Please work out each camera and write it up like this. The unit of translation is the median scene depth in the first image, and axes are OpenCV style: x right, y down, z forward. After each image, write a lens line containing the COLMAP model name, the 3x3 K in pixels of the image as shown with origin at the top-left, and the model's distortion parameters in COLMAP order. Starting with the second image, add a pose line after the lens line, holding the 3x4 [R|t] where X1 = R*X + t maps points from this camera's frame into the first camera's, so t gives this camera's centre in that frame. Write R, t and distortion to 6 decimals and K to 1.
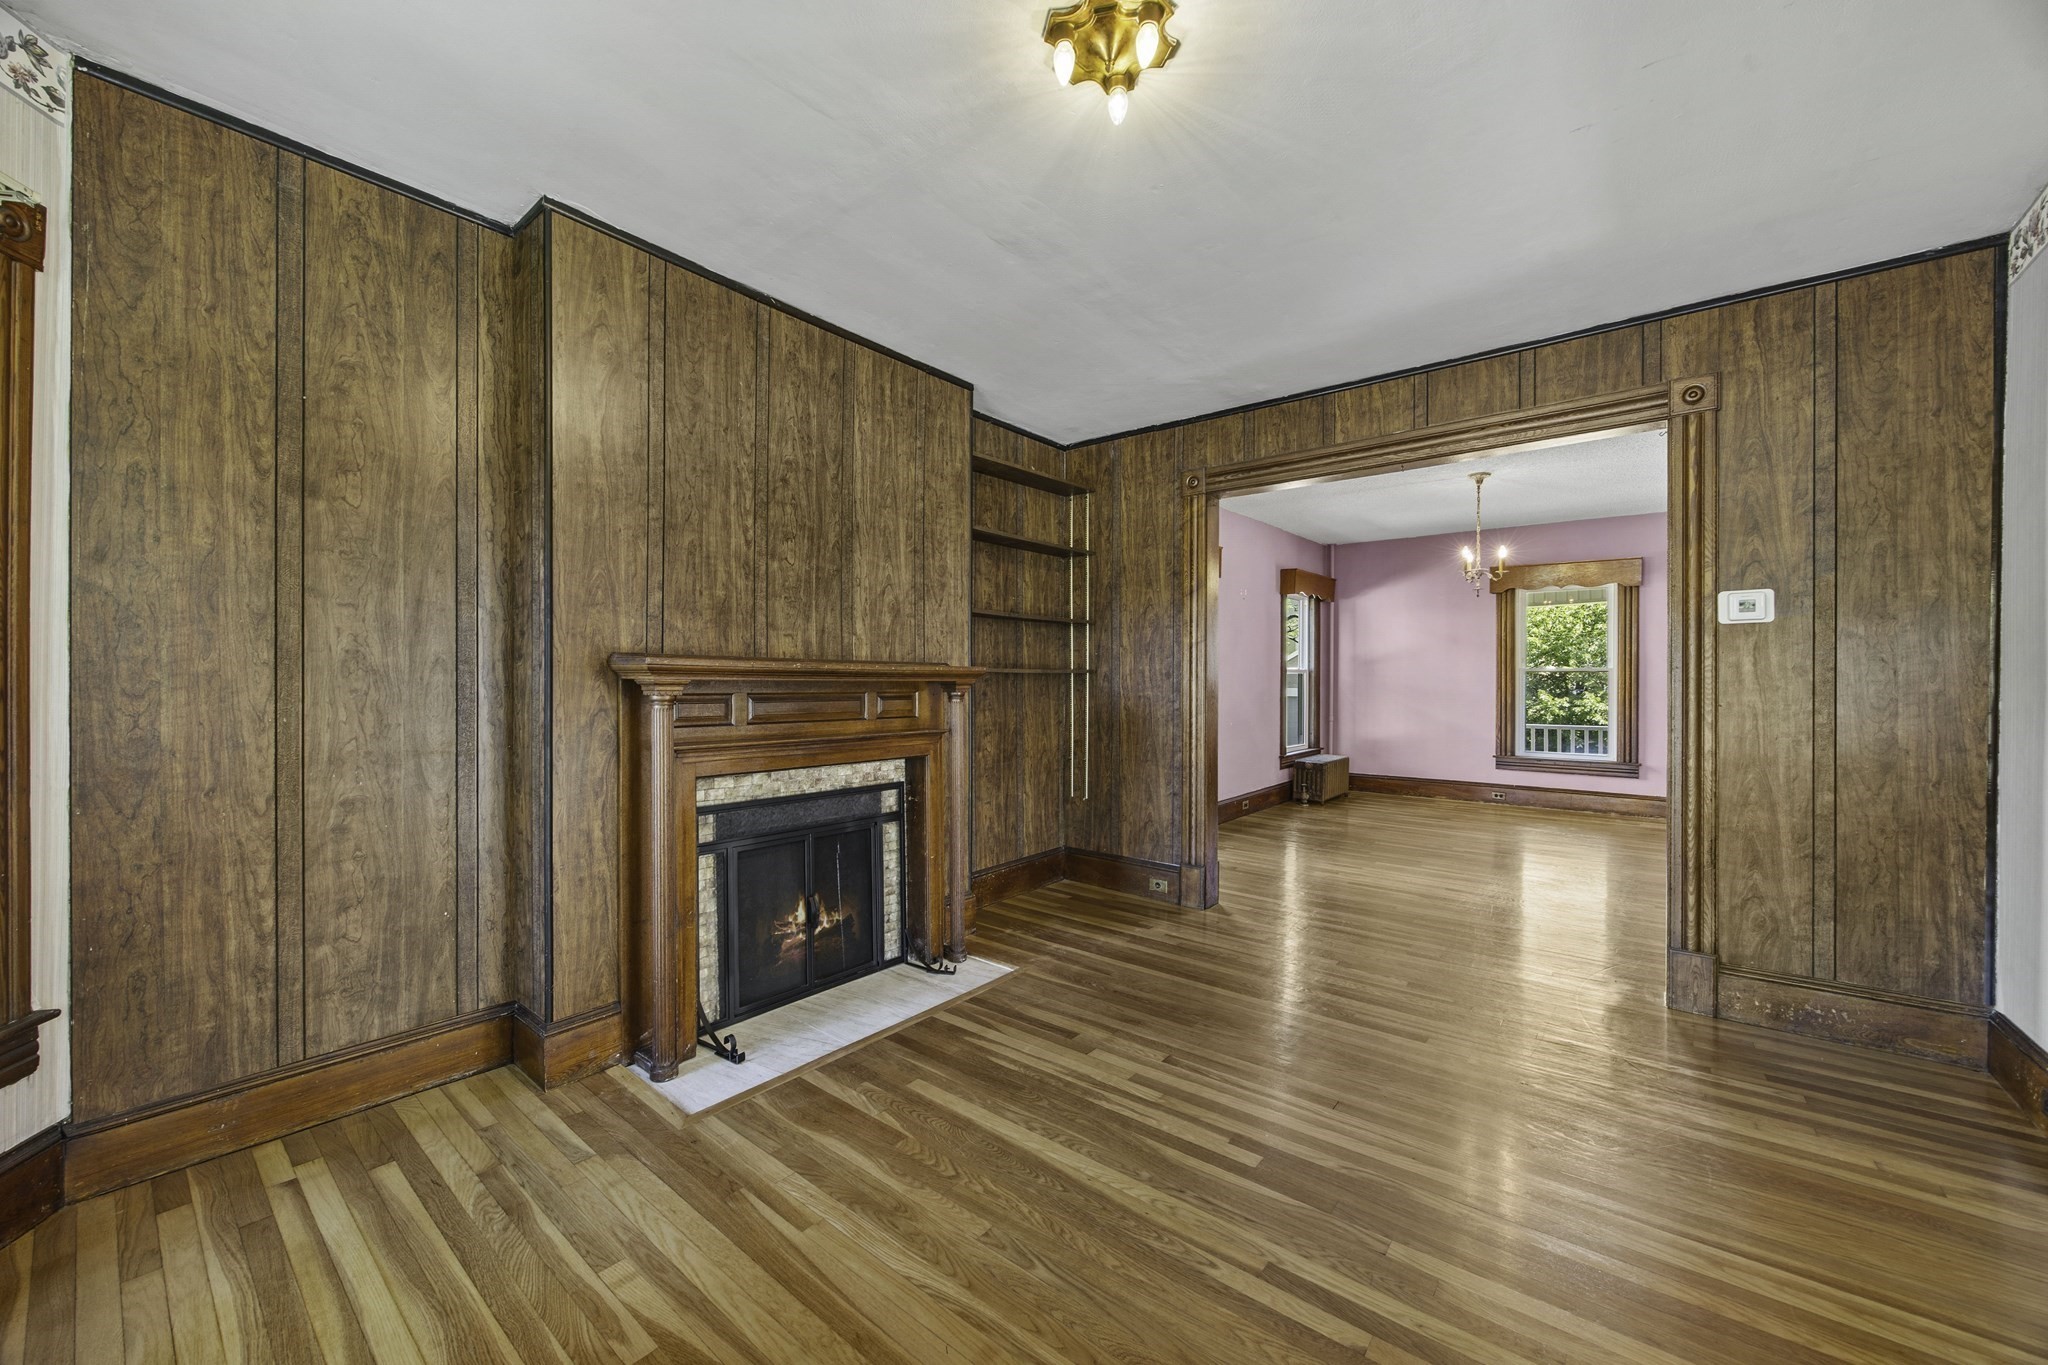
lens RADIAL K [[784.5, 0, 1029.6], [0, 784.5, 678.7], [0, 0, 1]] dist [-0.002604, -0.000173]
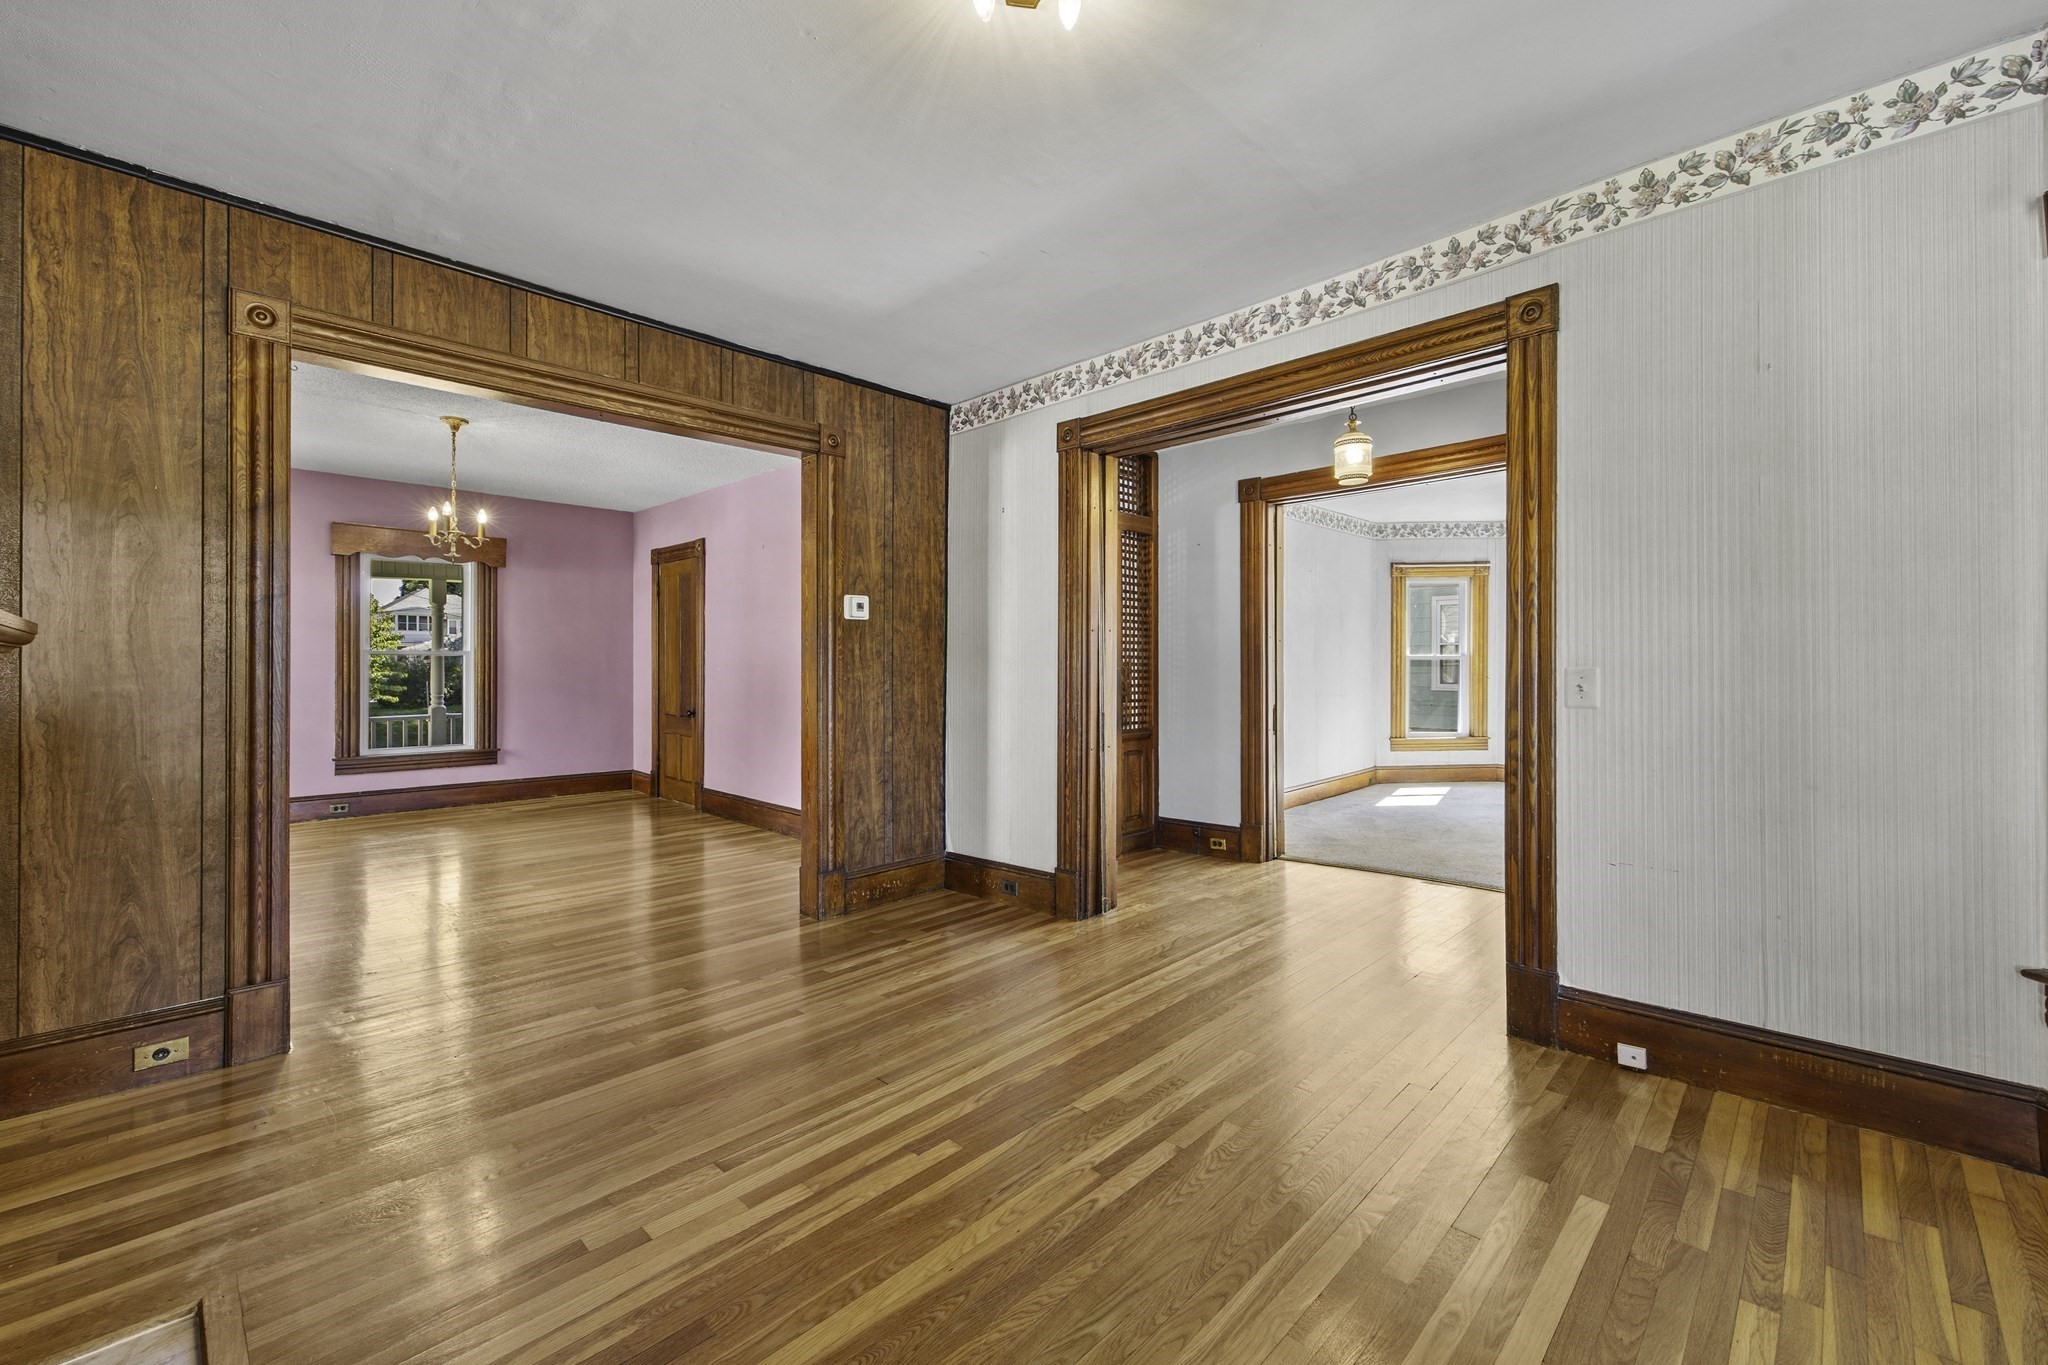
lens RADIAL K [[838.3, 0, 1041.0], [0, 838.3, 663.2], [0, 0, 1]] dist [0.009042, -0.000217]
pose [[0.086764, 0.000108, 0.996229, -0.562345], [0.002059, 0.999998, -0.000287, 0.007056], [-0.996227, 0.002076, 0.086763, 0.592662]]
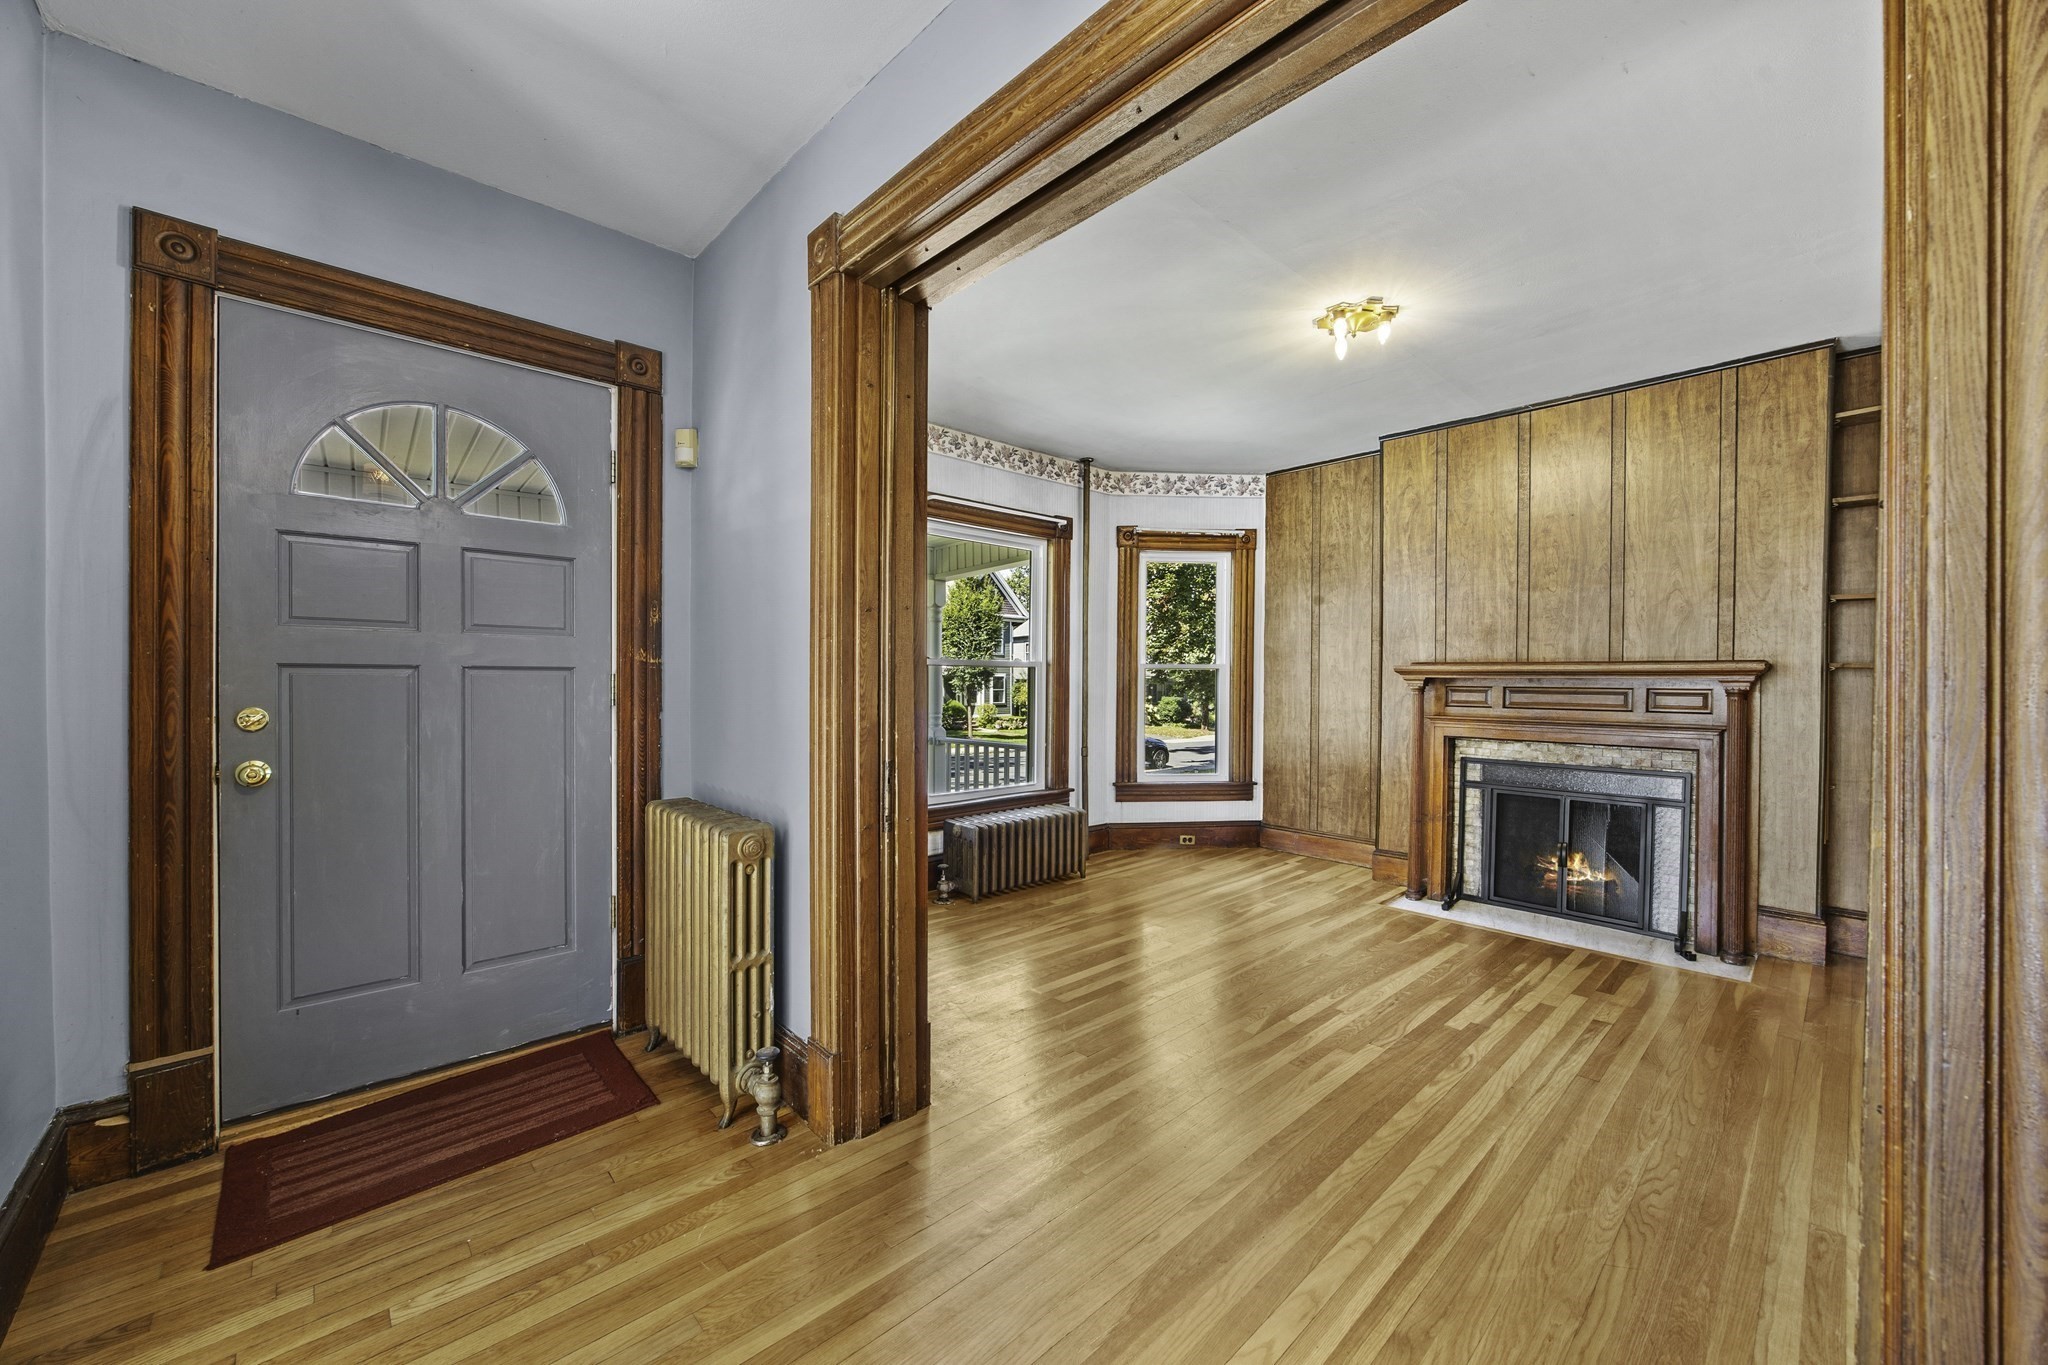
lens RADIAL K [[784.5, 0, 1029.6], [0, 784.5, 678.7], [0, 0, 1]] dist [-0.002604, -0.000173]
pose [[-0.139340, -0.005768, -0.990228, 1.294756], [-0.003916, 0.999978, -0.005274, 0.015744], [0.990237, 0.003143, -0.139359, 0.341915]]
